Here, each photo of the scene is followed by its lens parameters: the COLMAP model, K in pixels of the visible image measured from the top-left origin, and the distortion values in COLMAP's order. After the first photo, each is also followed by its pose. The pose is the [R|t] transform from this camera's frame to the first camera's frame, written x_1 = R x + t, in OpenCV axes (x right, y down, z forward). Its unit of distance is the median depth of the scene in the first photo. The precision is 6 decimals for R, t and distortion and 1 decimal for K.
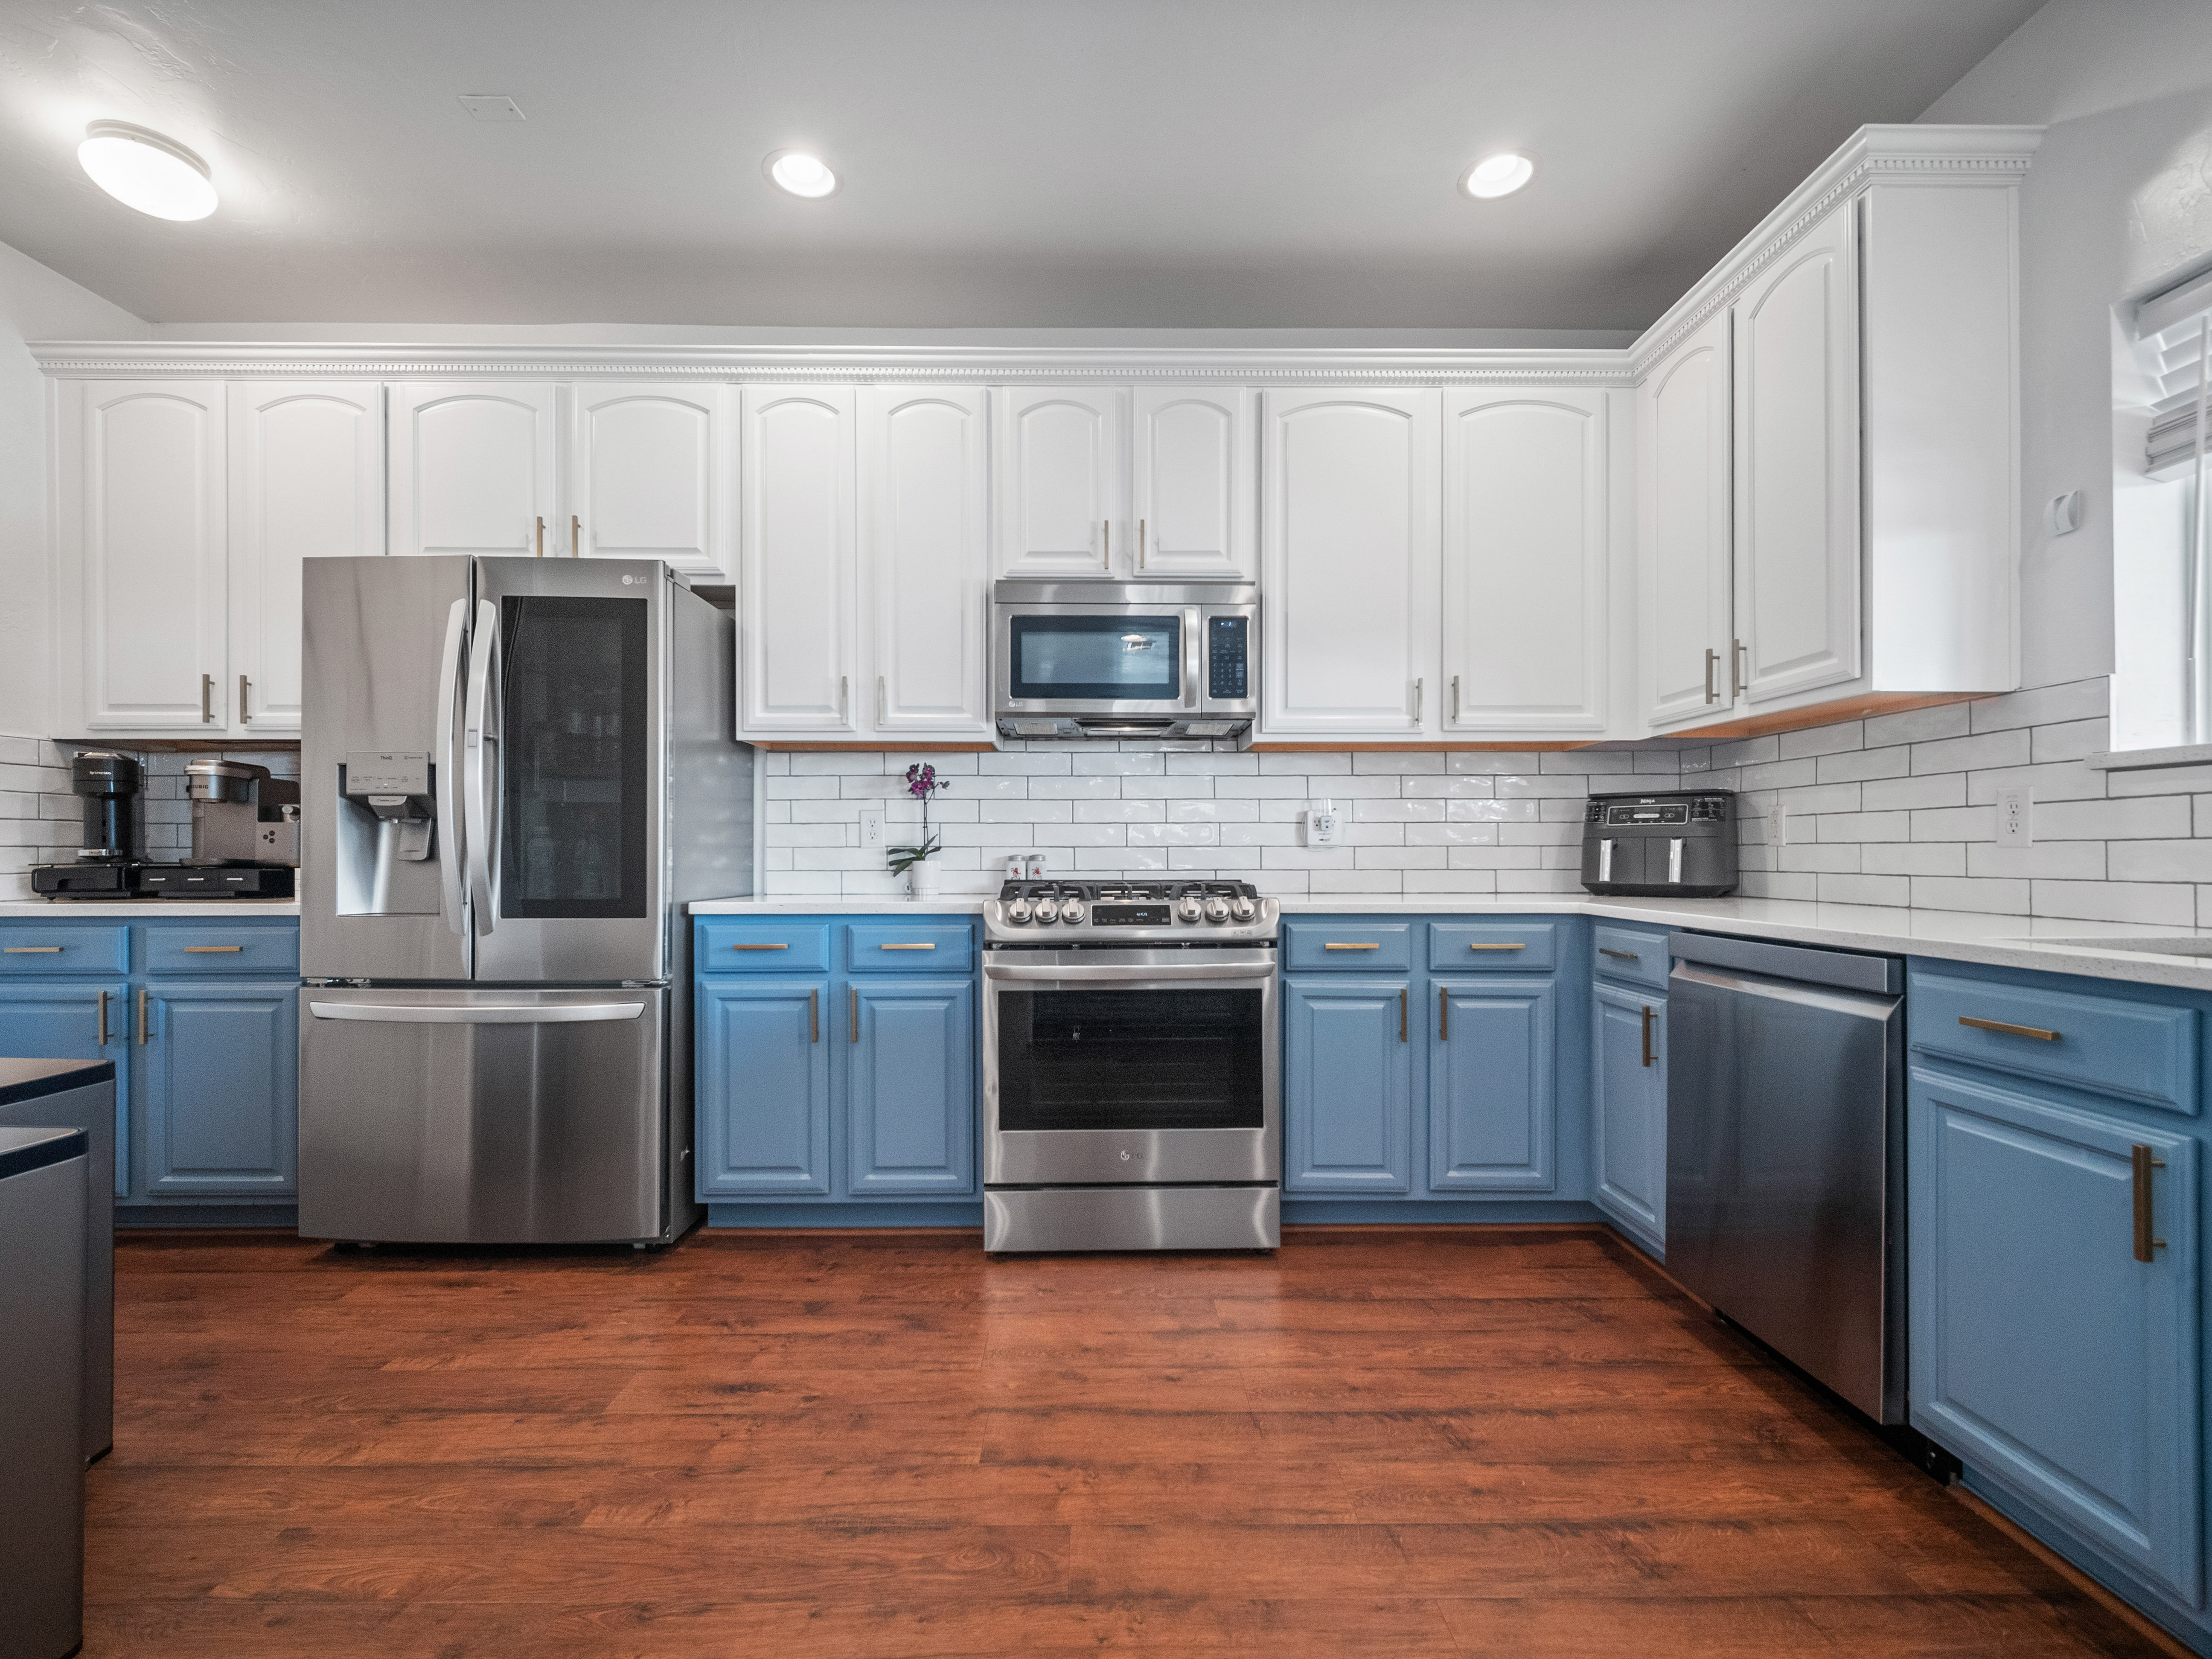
lens RADIAL K [[1002.6, 0, 1098.2], [0, 1002.6, 850.3], [0, 0, 1]] dist [0.002661, -0.002219]
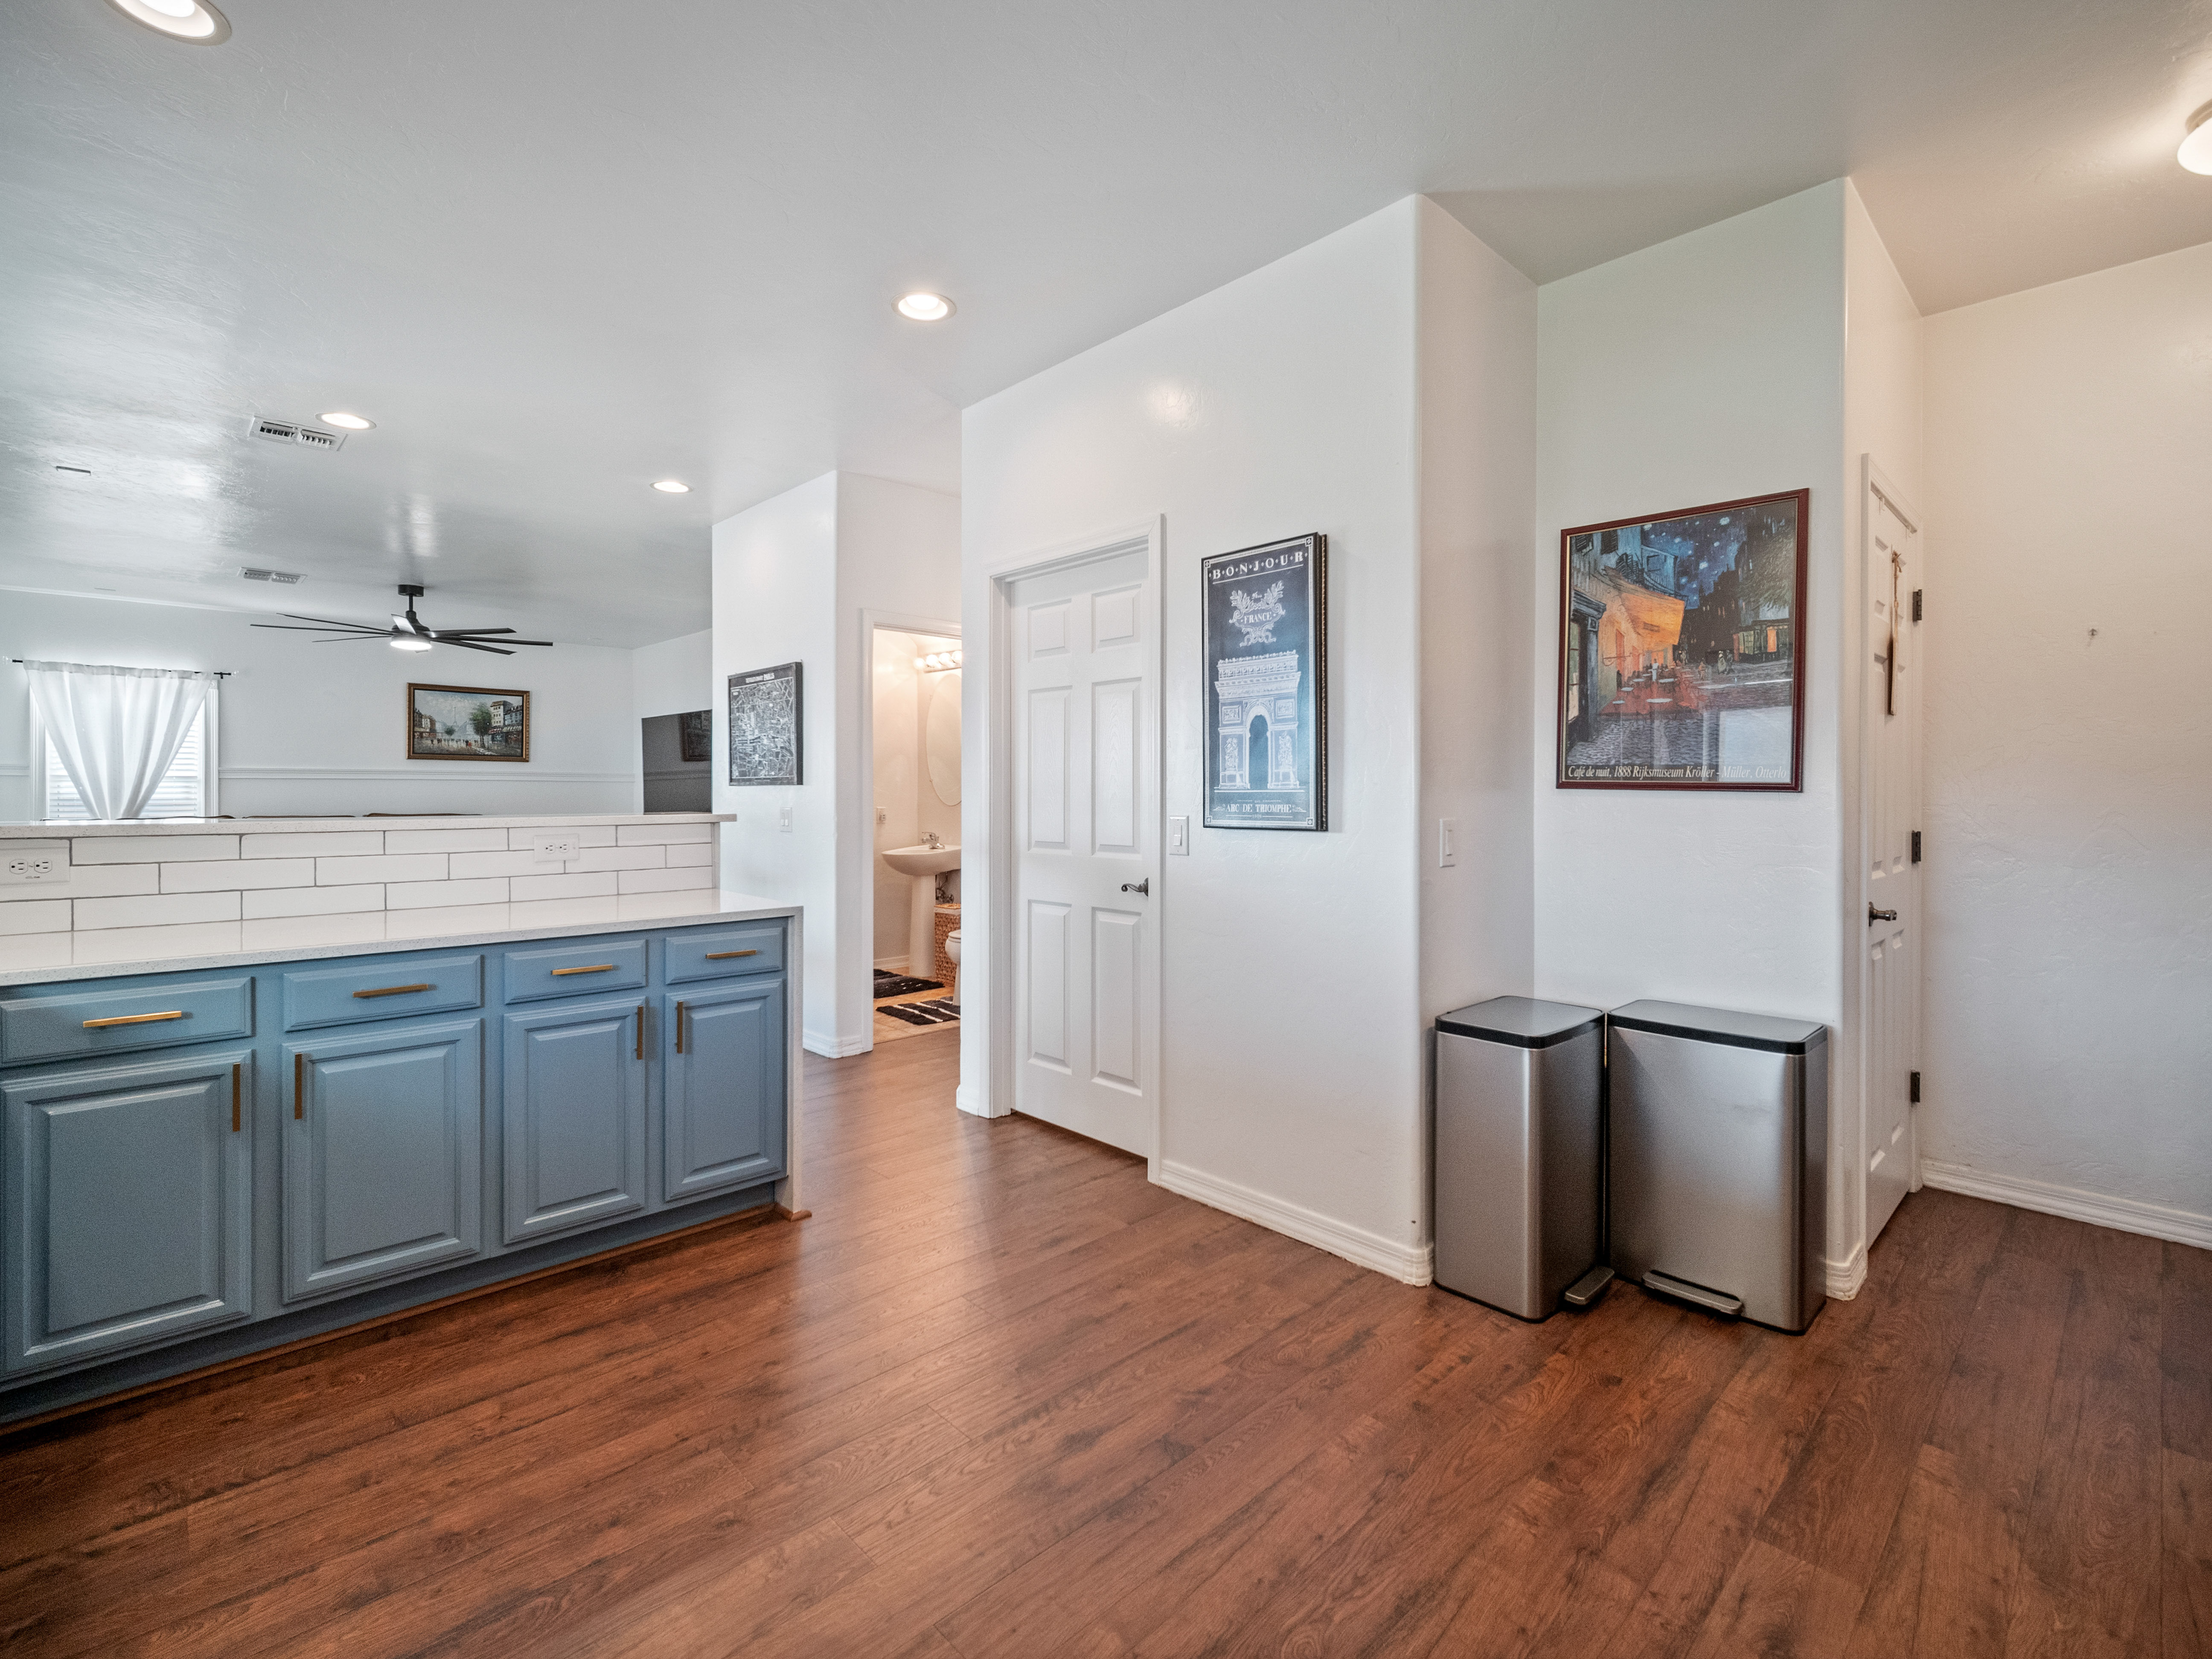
lens RADIAL K [[1002.6, 0, 1084.8], [0, 1002.6, 792.4], [0, 0, 1]] dist [0.002661, -0.002219]
pose [[-0.738982, -0.003676, -0.673715, 0.392747], [0.001016, 0.999978, -0.006571, -0.071819], [0.673724, -0.005540, -0.738962, 0.890436]]
